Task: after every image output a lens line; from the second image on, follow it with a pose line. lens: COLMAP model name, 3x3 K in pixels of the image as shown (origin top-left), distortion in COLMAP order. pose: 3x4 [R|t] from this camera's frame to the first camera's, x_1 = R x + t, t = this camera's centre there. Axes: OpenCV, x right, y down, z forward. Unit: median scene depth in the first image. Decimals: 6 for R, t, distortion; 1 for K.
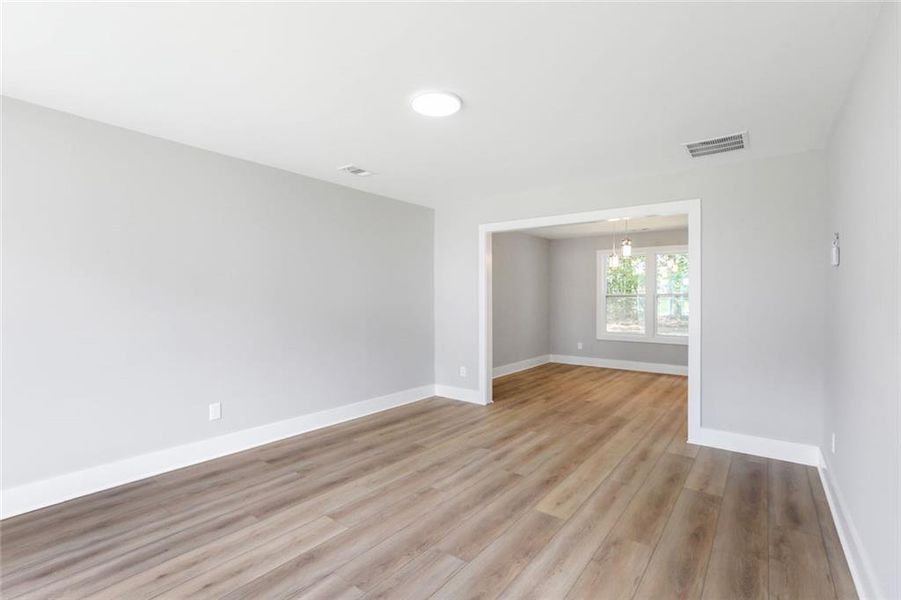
lens RADIAL K [[416.0, 0, 445.8], [0, 416.0, 293.0], [0, 0, 1]] dist [-0.042095, 0.022686]
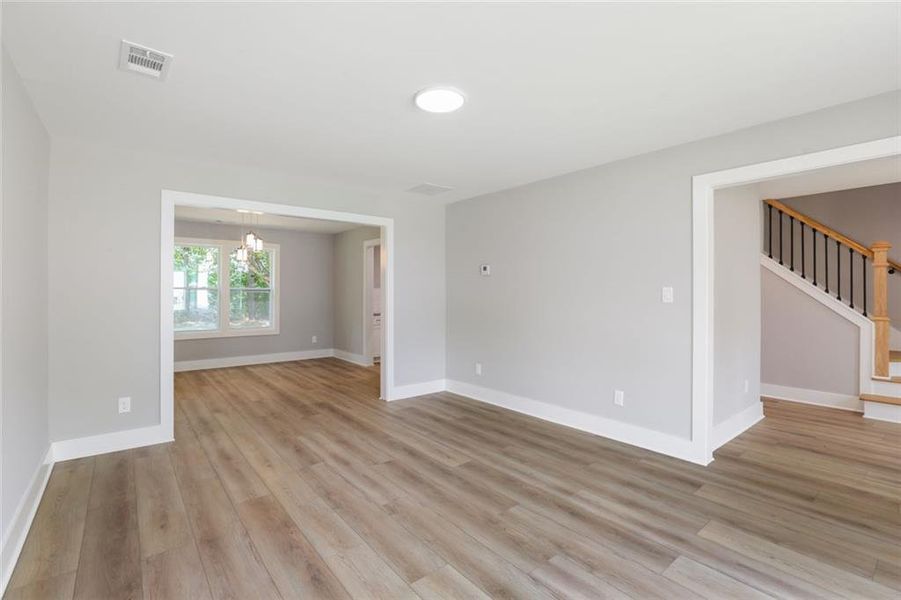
lens RADIAL K [[411.8, 0, 451.8], [0, 411.8, 298.0], [0, 0, 1]] dist [-0.048063, 0.017738]
pose [[0.227444, -0.018062, 0.973624, -0.777254], [-0.009494, 0.999739, 0.020765, 0.002084], [-0.973745, -0.013966, 0.227214, 0.603251]]
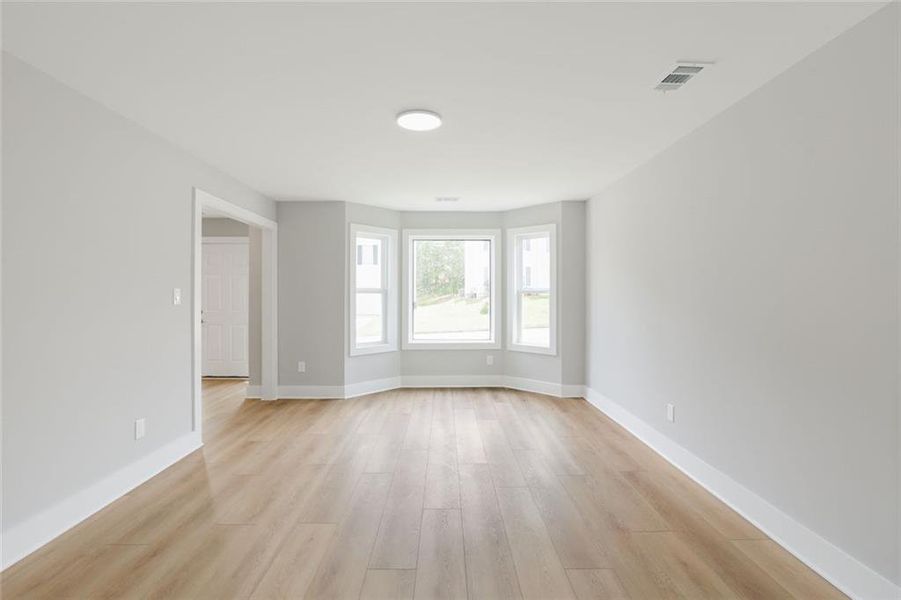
lens RADIAL K [[411.8, 0, 451.8], [0, 411.8, 298.0], [0, 0, 1]] dist [-0.048063, 0.017738]
pose [[-0.781451, -0.002109, -0.623963, 0.473477], [0.000414, 0.999992, -0.003899, 0.021192], [0.623967, -0.003306, -0.781444, 1.531015]]
